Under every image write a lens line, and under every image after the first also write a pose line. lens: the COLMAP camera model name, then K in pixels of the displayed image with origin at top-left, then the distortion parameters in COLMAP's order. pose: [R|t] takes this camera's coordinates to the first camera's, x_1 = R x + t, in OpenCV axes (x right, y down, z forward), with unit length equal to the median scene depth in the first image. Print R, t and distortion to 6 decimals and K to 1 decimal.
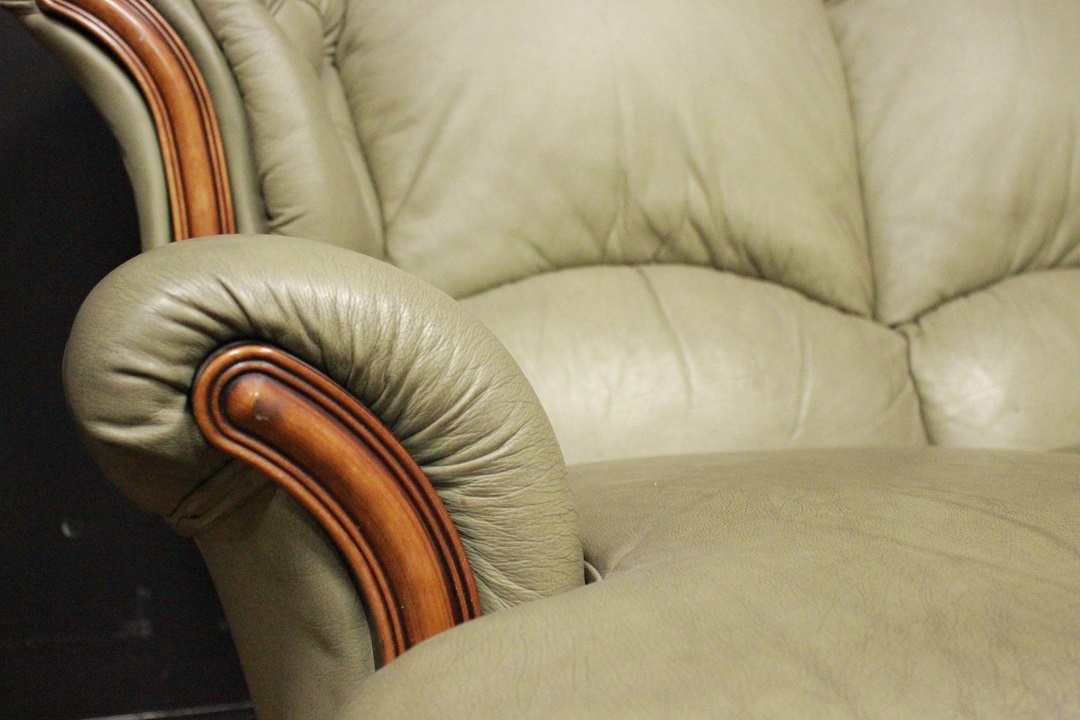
lens RADIAL K [[1194.1, 0, 540.0], [0, 1194.1, 360.0], [0, 0, 1]] dist [-0.085528, 0.025652]
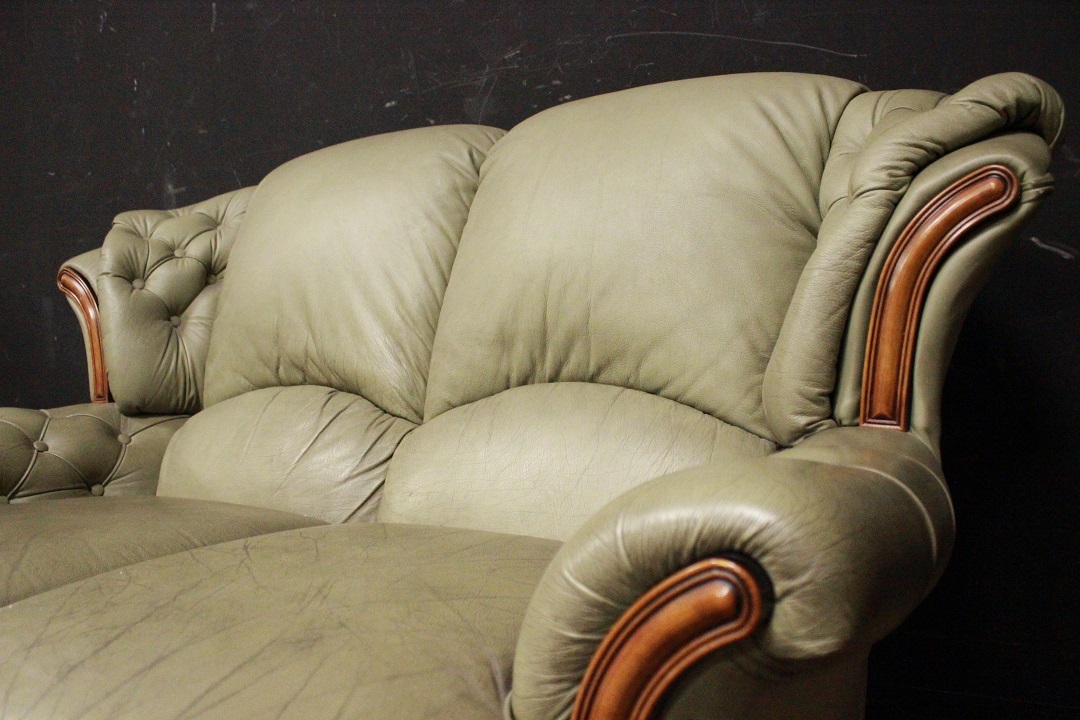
lens RADIAL K [[893.7, 0, 536.2], [0, 893.7, 363.5], [0, 0, 1]] dist [-0.157248, 0.128604]
pose [[0.668025, -0.009680, -0.744076, 1.303346], [-0.001699, 0.999893, -0.014534, -0.096687], [0.744137, 0.010973, 0.667937, 0.424348]]
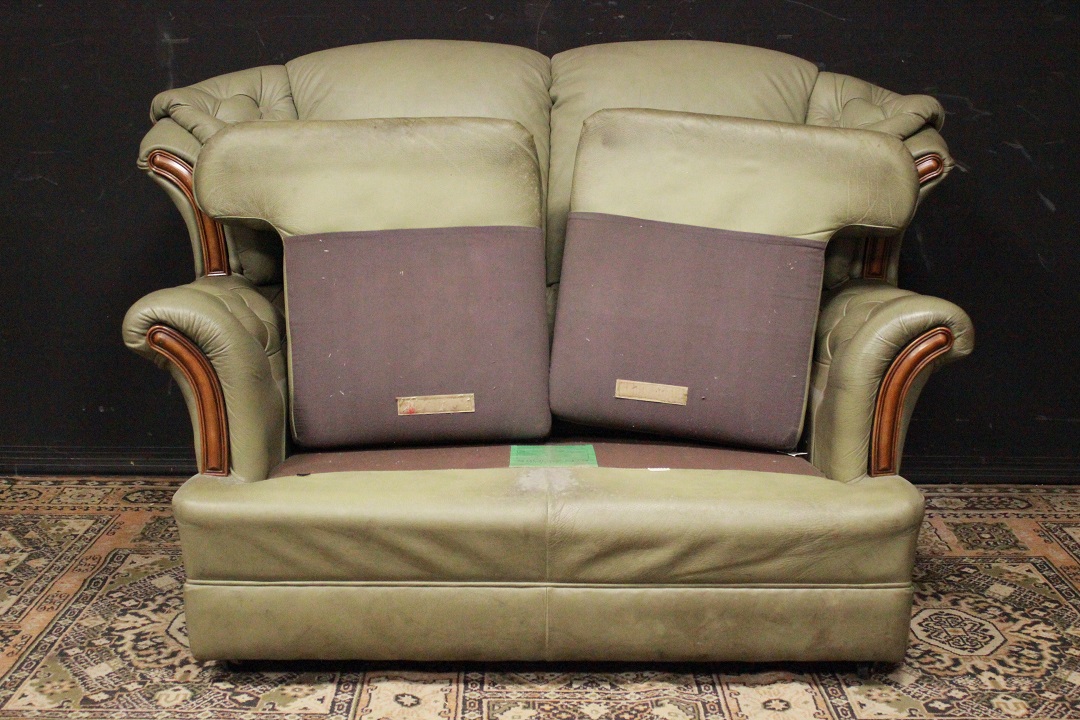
lens RADIAL K [[1403.9, 0, 540.0], [0, 1403.9, 360.0], [0, 0, 1]] dist [-0.034449, -0.023143]
pose [[0.959959, 0.040935, -0.277132, 1.050658], [-0.005301, 0.991744, 0.128127, -0.230161], [0.280089, -0.121527, 0.952251, -1.453449]]
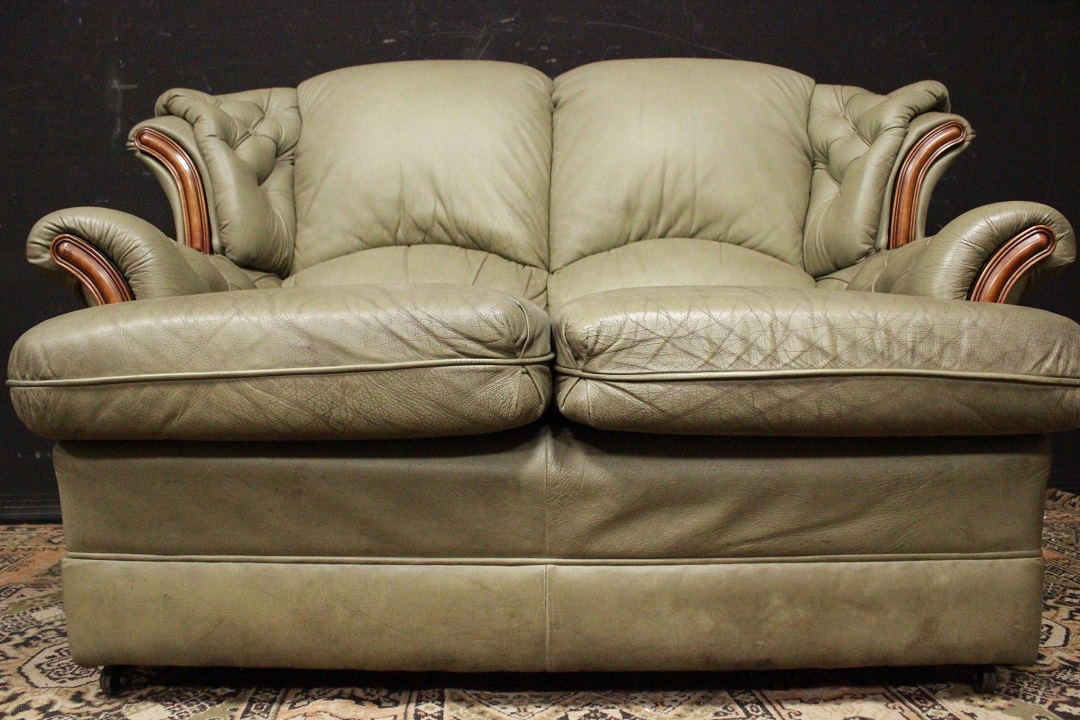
lens RADIAL K [[893.7, 0, 536.2], [0, 893.7, 363.5], [0, 0, 1]] dist [-0.157248, 0.128604]
pose [[0.952911, -0.019748, -0.302606, 0.771995], [0.004424, 0.998676, -0.051243, 0.212178], [0.303217, 0.047491, 0.951737, -0.404109]]
